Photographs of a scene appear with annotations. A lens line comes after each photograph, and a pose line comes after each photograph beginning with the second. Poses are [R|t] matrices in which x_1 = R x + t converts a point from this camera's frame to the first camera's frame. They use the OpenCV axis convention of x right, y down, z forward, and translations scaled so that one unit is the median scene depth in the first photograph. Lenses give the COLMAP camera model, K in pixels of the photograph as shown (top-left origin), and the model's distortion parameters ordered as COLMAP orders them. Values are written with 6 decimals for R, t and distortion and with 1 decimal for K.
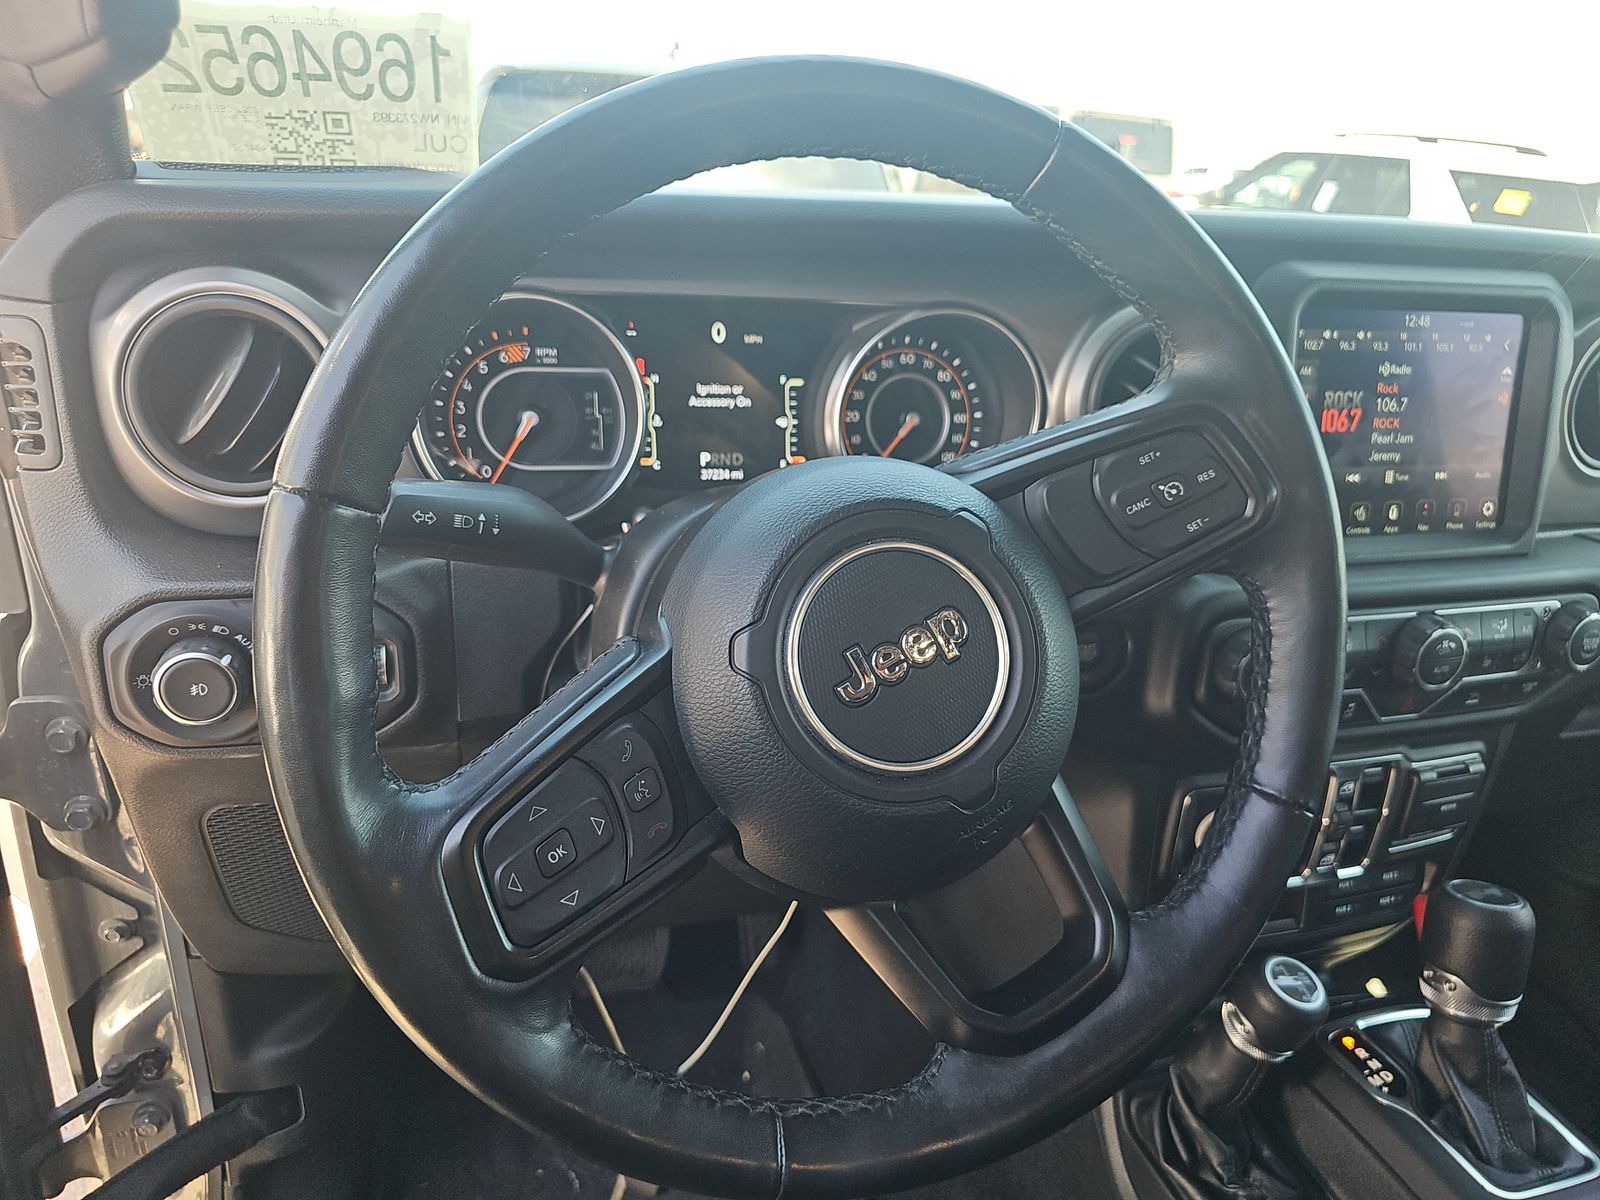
lens RADIAL K [[1076.0, 0, 795.5], [0, 1076.0, 598.8], [0, 0, 1]] dist [-0.007988, -0.007291]
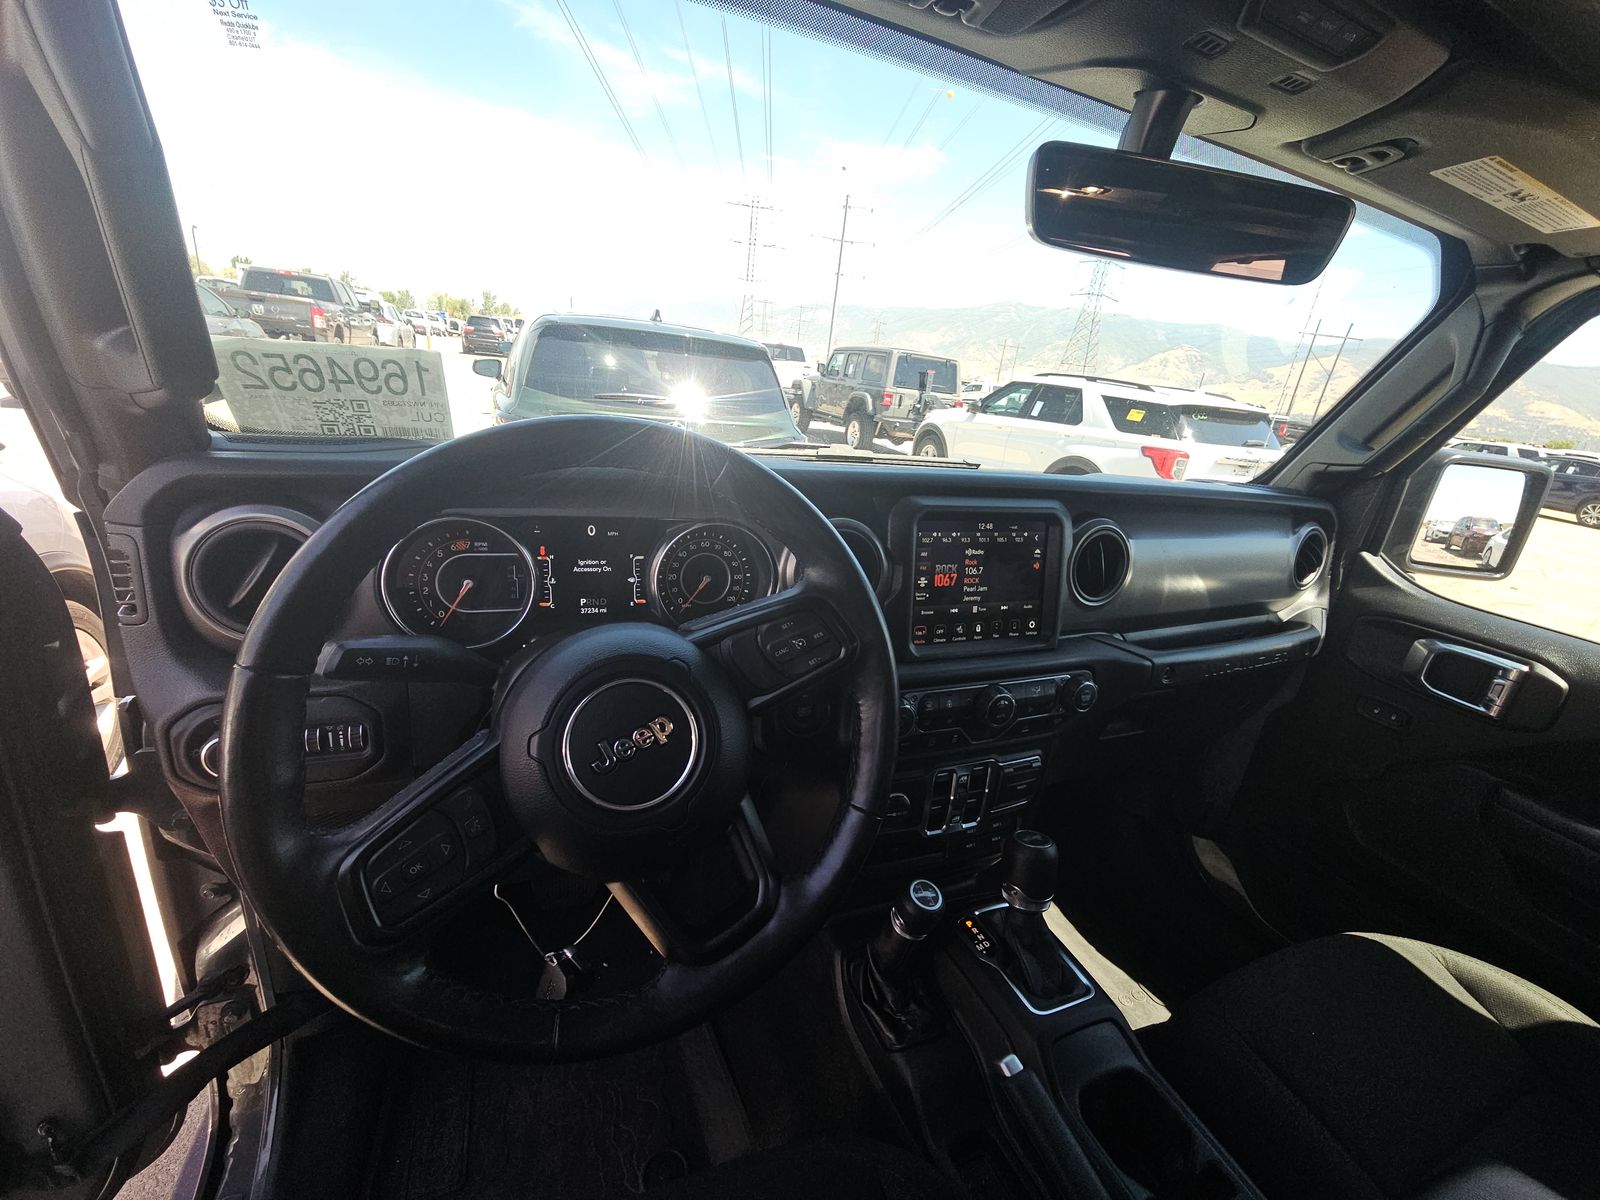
lens RADIAL K [[643.2, 0, 804.7], [0, 643.2, 598.8], [0, 0, 1]] dist [-0.009775, -0.000214]
pose [[0.993768, 0.003620, 0.111405, 0.155192], [0.003163, 0.998154, -0.060651, -0.071819], [-0.111419, 0.060625, 0.991923, -0.064653]]
